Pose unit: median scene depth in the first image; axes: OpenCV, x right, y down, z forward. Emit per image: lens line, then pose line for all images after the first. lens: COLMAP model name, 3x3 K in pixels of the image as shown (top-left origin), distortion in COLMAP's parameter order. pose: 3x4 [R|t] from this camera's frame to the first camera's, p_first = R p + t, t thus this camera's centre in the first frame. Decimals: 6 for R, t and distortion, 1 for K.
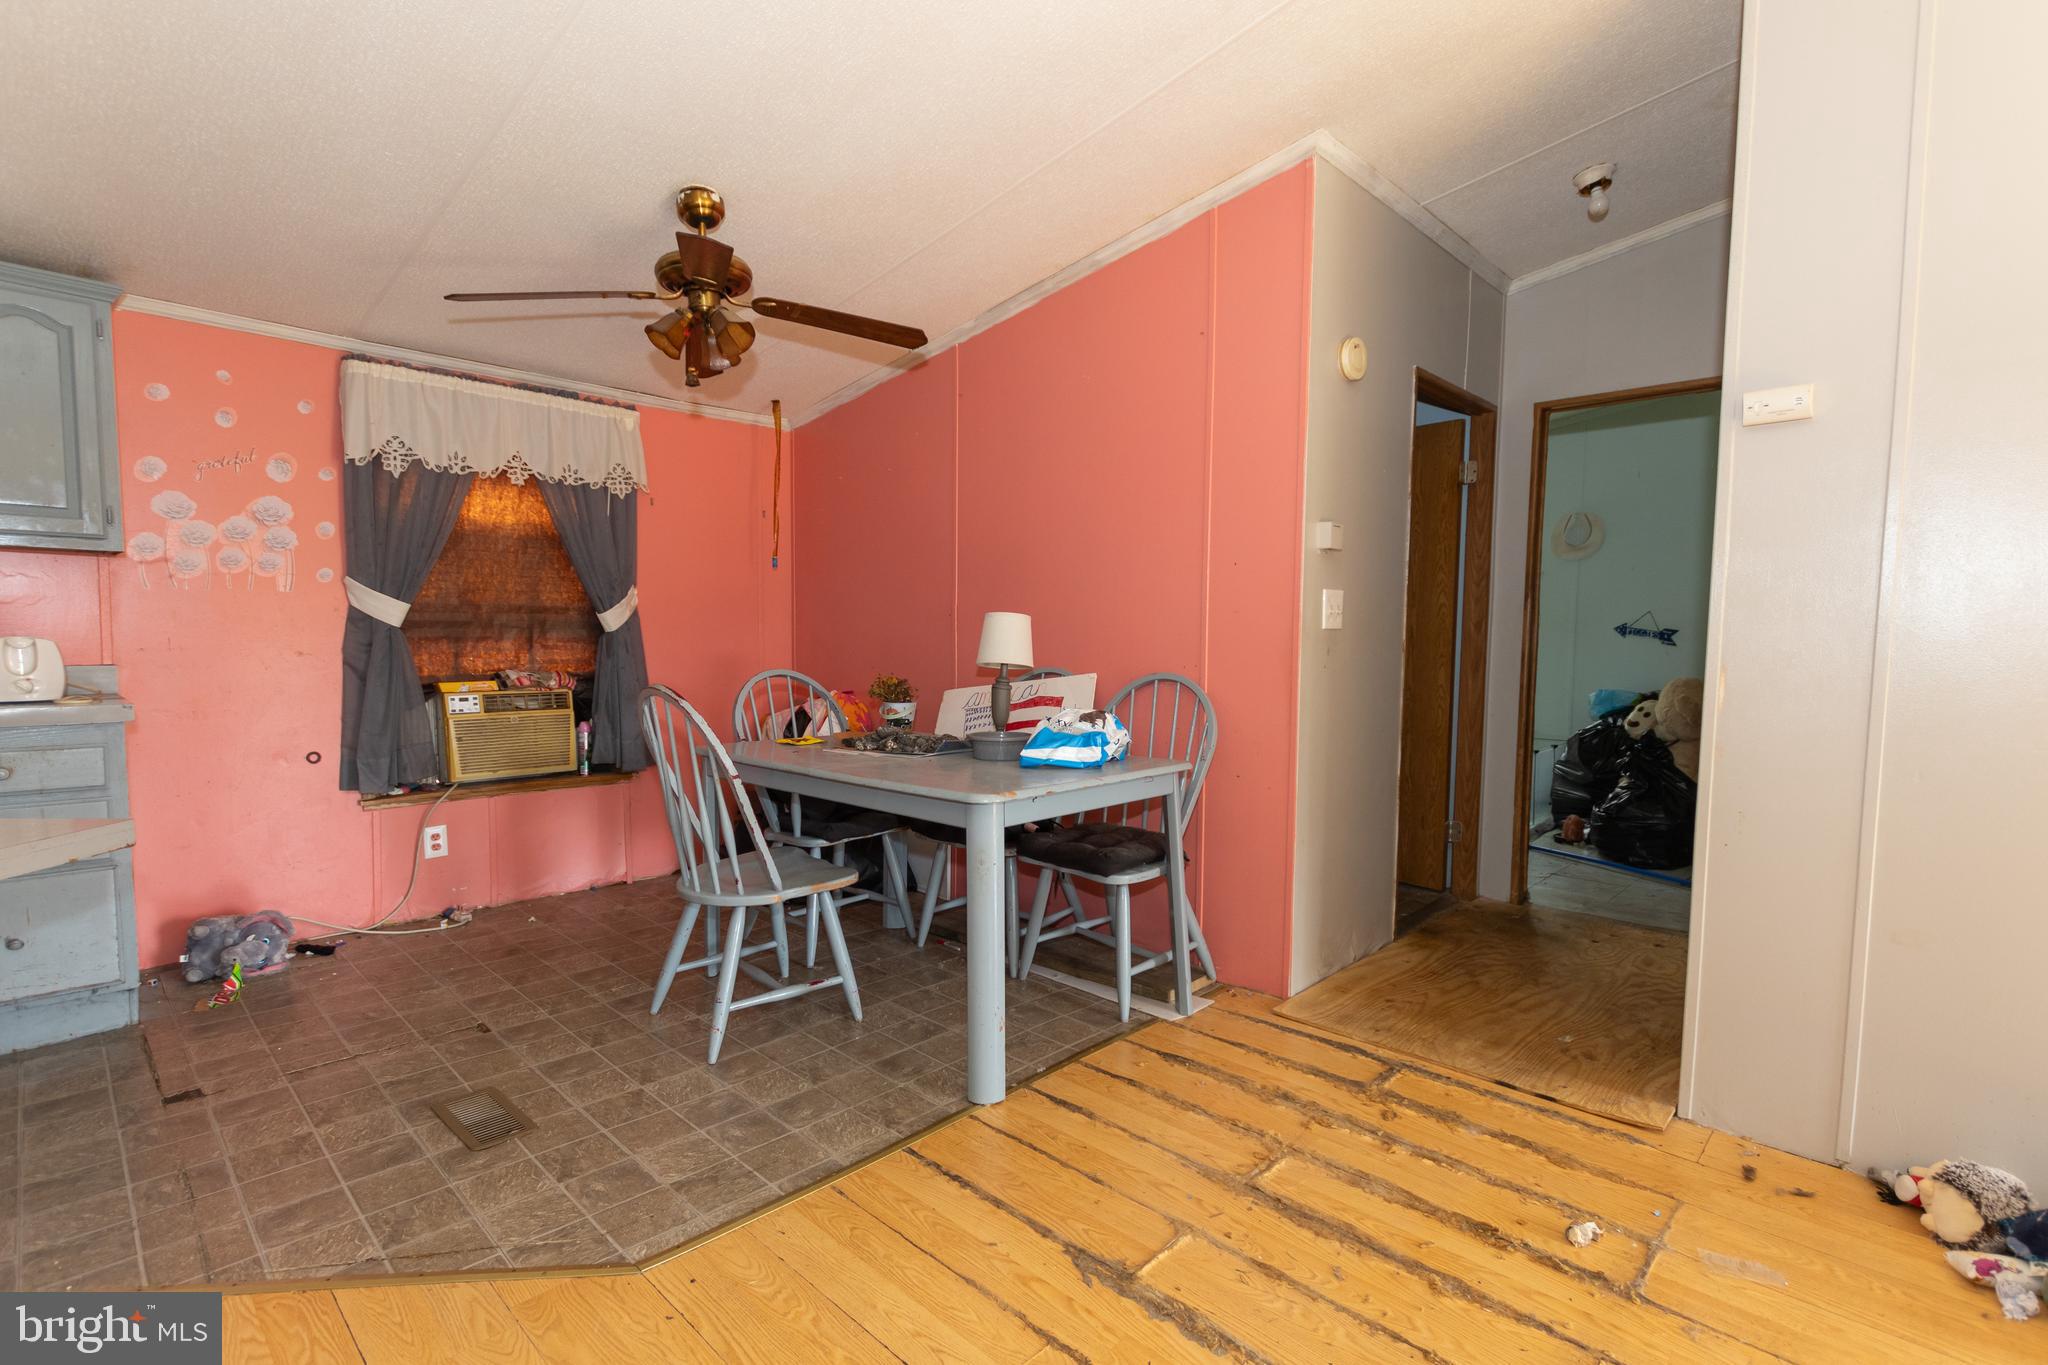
lens RADIAL K [[963.6, 0, 1035.2], [0, 963.6, 697.7], [0, 0, 1]] dist [0.015645, -0.007984]
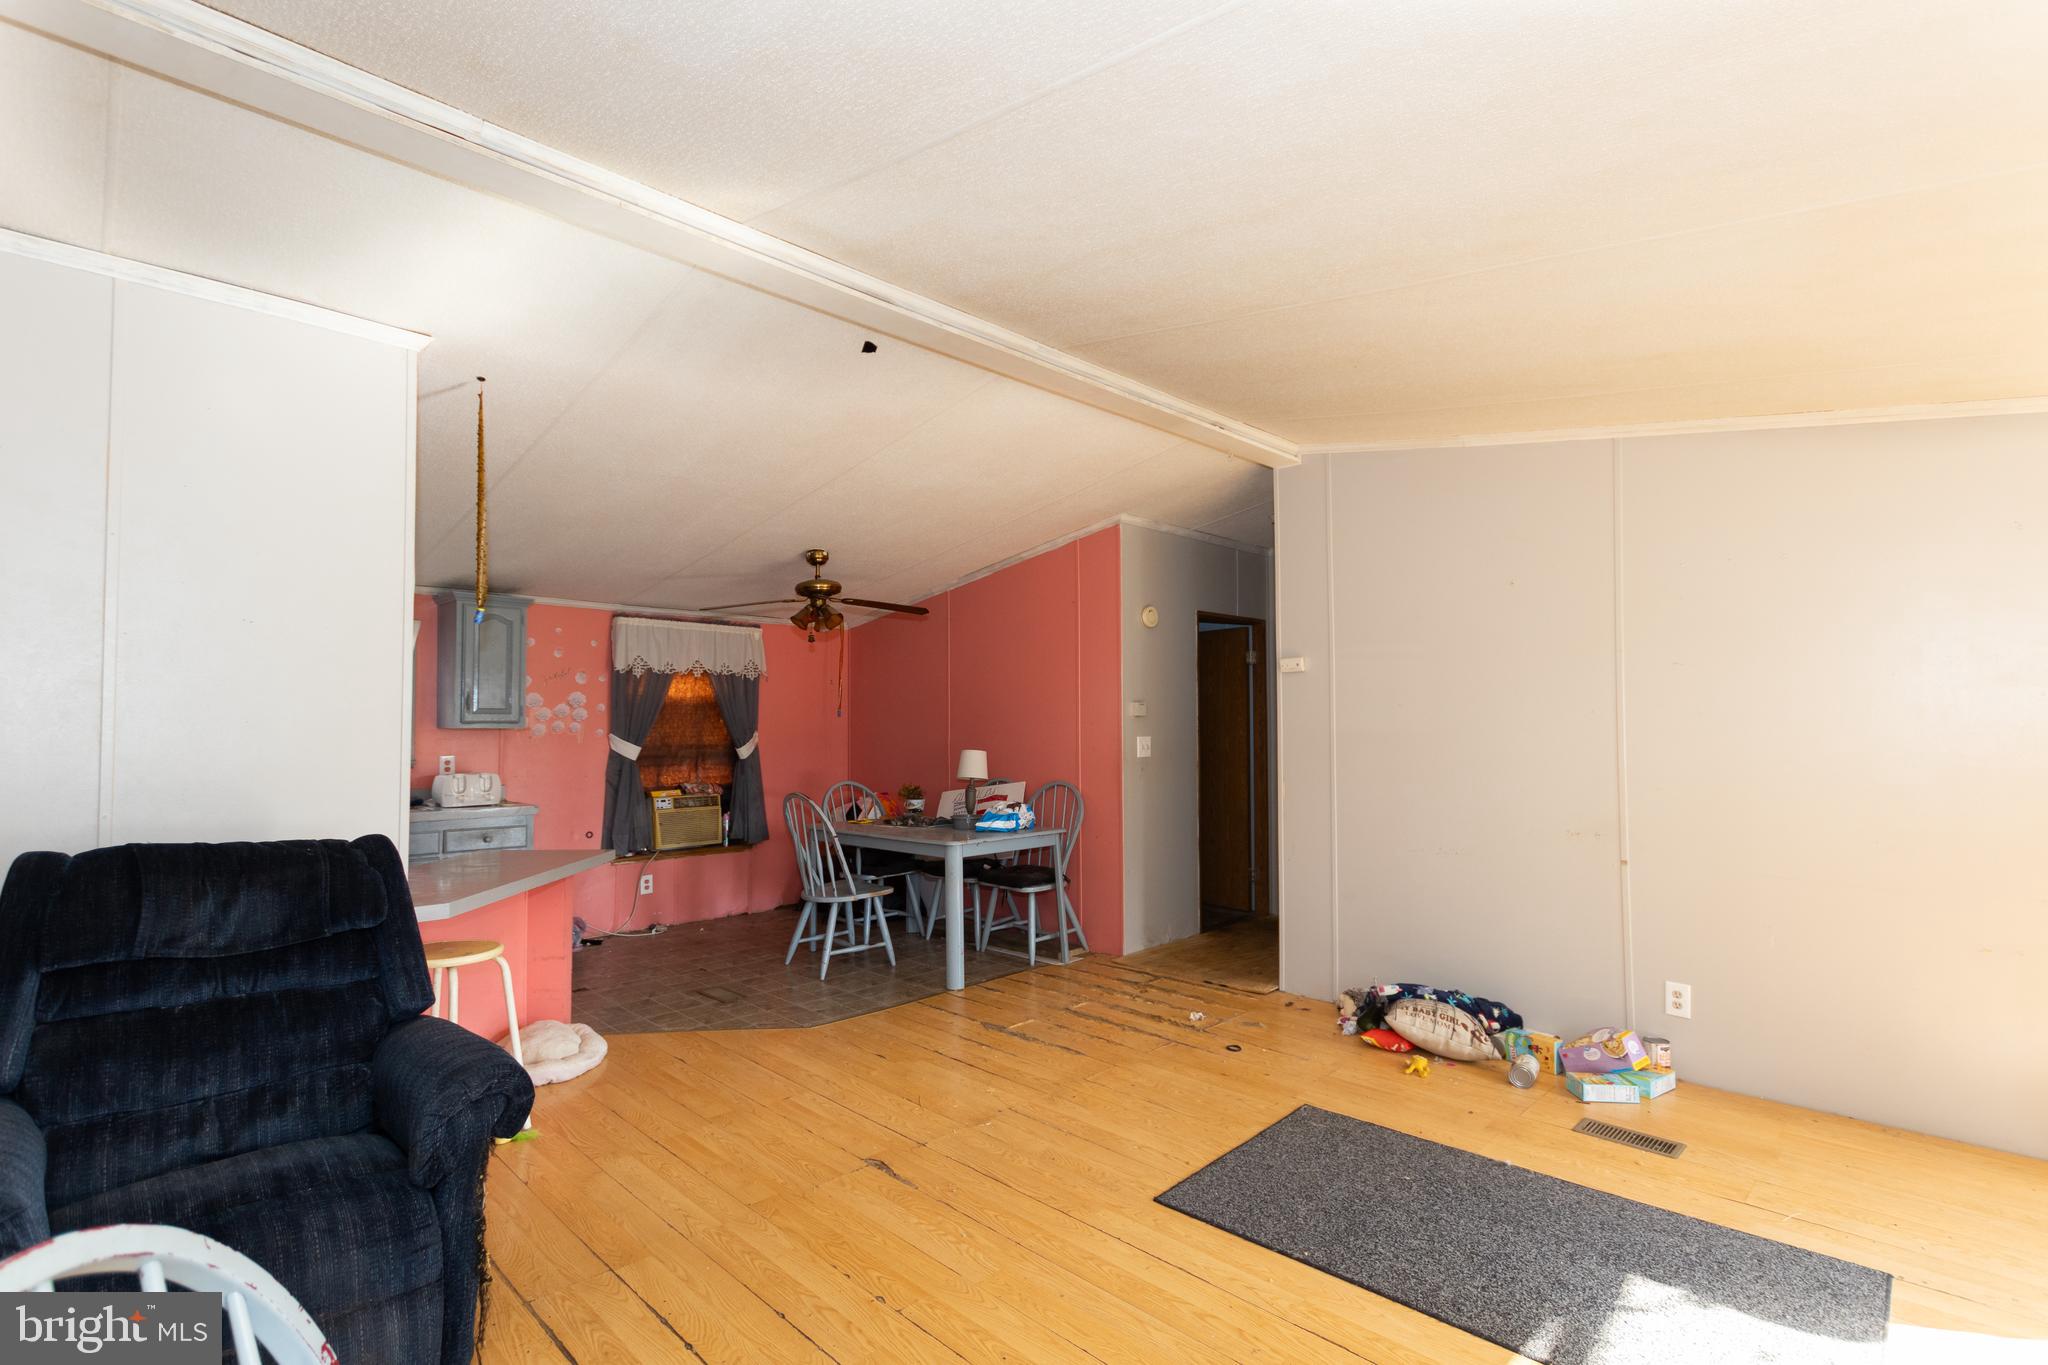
lens RADIAL K [[952.7, 0, 1030.3], [0, 952.7, 697.1], [0, 0, 1]] dist [0.000338, -0.000091]
pose [[0.999580, -0.015881, -0.024251, 0.127835], [0.013379, 0.994890, -0.100071, -0.004675], [0.025716, 0.099704, 0.994685, -0.831004]]
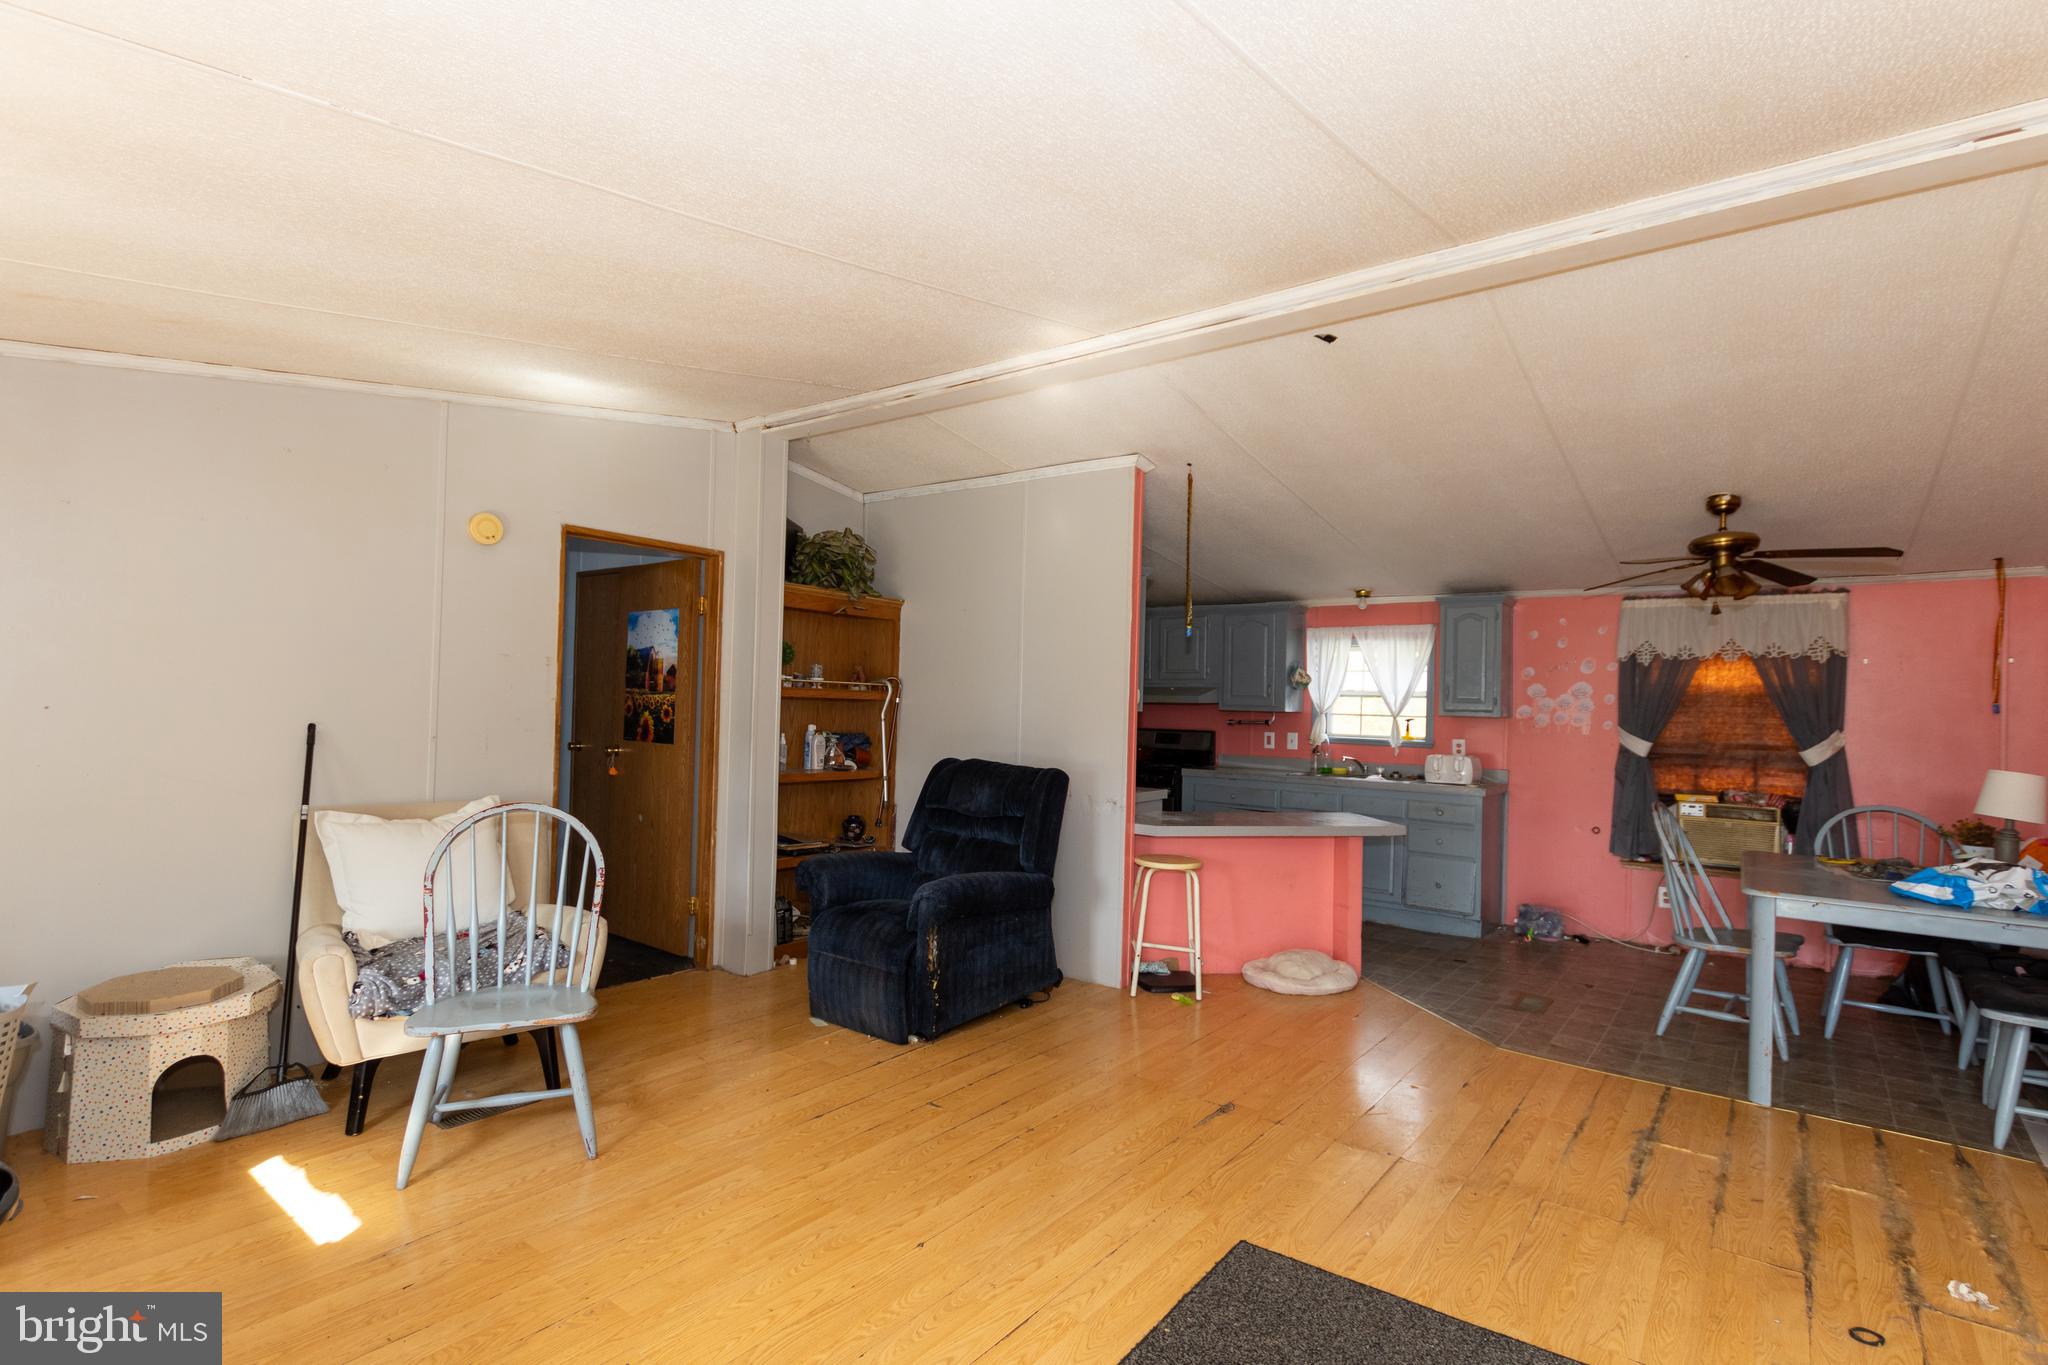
lens RADIAL K [[978.4, 0, 1016.4], [0, 978.4, 694.2], [0, 0, 1]] dist [0.002277, 0.000092]
pose [[0.101501, -0.017661, -0.994679, 0.977937], [-0.092701, 0.995324, -0.027132, -0.040275], [0.990507, 0.094961, 0.099389, -0.238415]]
